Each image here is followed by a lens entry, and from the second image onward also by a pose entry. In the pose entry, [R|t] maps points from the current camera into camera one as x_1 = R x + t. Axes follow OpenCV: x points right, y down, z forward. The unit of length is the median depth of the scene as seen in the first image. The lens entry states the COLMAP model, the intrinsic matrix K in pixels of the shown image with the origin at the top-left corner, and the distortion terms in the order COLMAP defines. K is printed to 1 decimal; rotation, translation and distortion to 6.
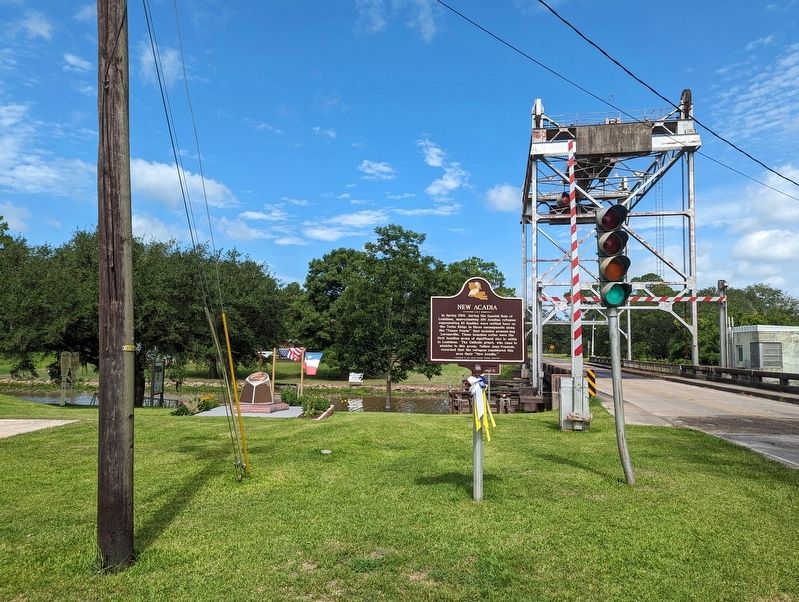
lens RADIAL K [[554.0, 0, 414.8], [0, 554.0, 313.9], [0, 0, 1]] dist [0.060578, 0.000429]
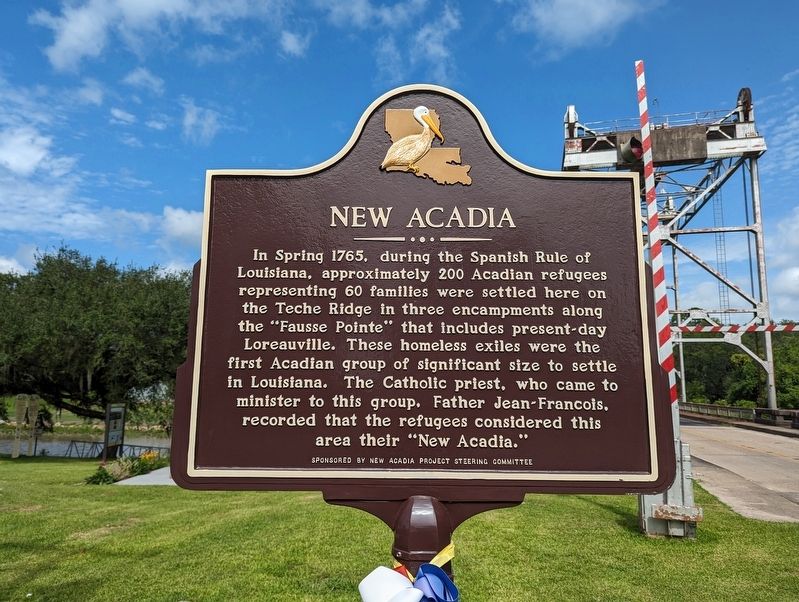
lens RADIAL K [[554.0, 0, 414.8], [0, 554.0, 313.9], [0, 0, 1]] dist [0.060578, 0.000429]
pose [[0.998403, -0.009864, -0.055628, 0.121633], [0.005962, 0.997537, -0.069882, 0.040328], [0.056180, 0.069439, 0.996003, 0.791753]]
